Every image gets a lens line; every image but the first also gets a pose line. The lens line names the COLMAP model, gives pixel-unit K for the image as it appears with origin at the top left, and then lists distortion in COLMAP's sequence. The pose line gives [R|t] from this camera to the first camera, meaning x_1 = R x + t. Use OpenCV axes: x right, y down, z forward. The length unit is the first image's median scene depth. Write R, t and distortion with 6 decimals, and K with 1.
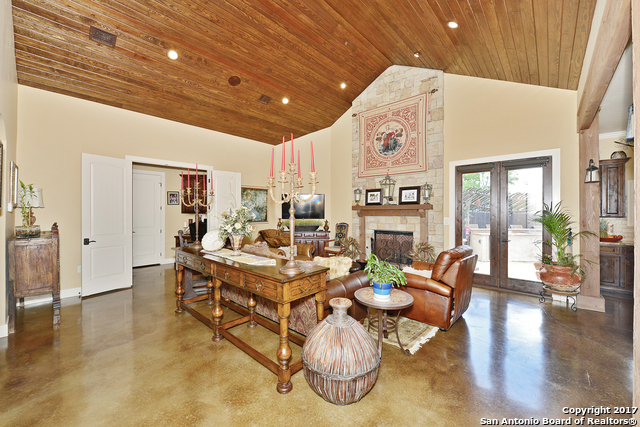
lens RADIAL K [[253.0, 0, 321.6], [0, 253.0, 210.9], [0, 0, 1]] dist [-0.006312, -0.000021]
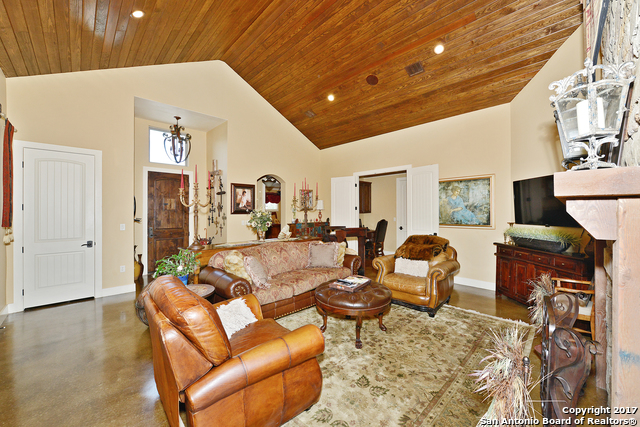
lens RADIAL K [[253.0, 0, 319.6], [0, 253.0, 213.0], [0, 0, 1]] dist [-0.006312, -0.000021]
pose [[-0.065874, 0.000339, -0.997828, 0.555368], [0.006747, 0.999977, -0.000105, 0.005177], [0.997805, -0.006739, -0.065875, 0.718724]]
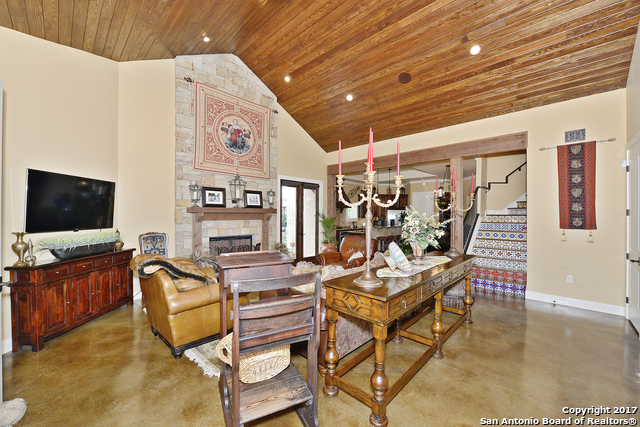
lens RADIAL K [[253.0, 0, 321.8], [0, 253.0, 216.7], [0, 0, 1]] dist [-0.006312, -0.000021]
pose [[0.019911, -0.006215, 0.999782, -0.635660], [-0.008895, 0.999940, 0.006393, -0.000096], [-0.999762, -0.009020, 0.019855, 0.669521]]
